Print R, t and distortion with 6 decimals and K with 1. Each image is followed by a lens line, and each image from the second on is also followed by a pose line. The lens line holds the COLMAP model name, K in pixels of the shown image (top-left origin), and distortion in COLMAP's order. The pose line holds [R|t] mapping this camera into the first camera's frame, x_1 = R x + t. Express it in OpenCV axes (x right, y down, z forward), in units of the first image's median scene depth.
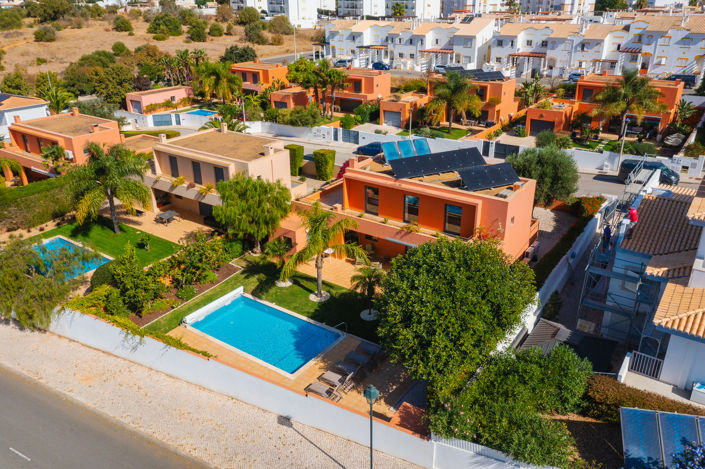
lens RADIAL K [[549.5, 0, 354.7], [0, 549.5, 232.2], [0, 0, 1]] dist [0.003823, 0.003616]
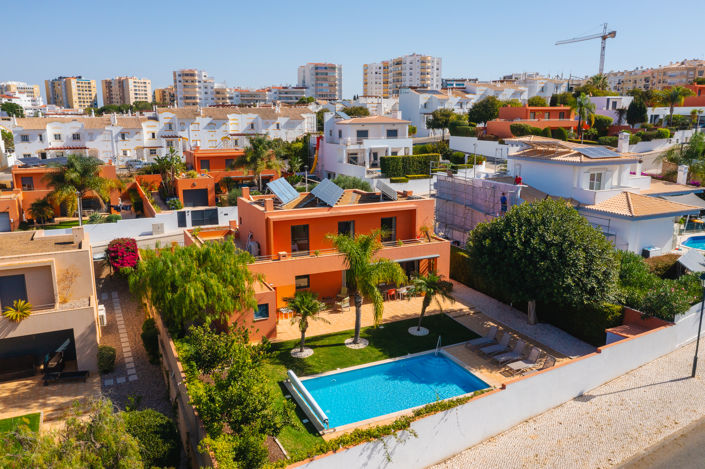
lens RADIAL K [[549.5, 0, 354.7], [0, 549.5, 232.2], [0, 0, 1]] dist [0.003823, 0.003616]
pose [[0.503172, -0.179423, 0.845355, -0.282221], [0.350520, 0.936503, -0.009868, -0.012975], [-0.789907, 0.301279, 0.534114, 0.190706]]
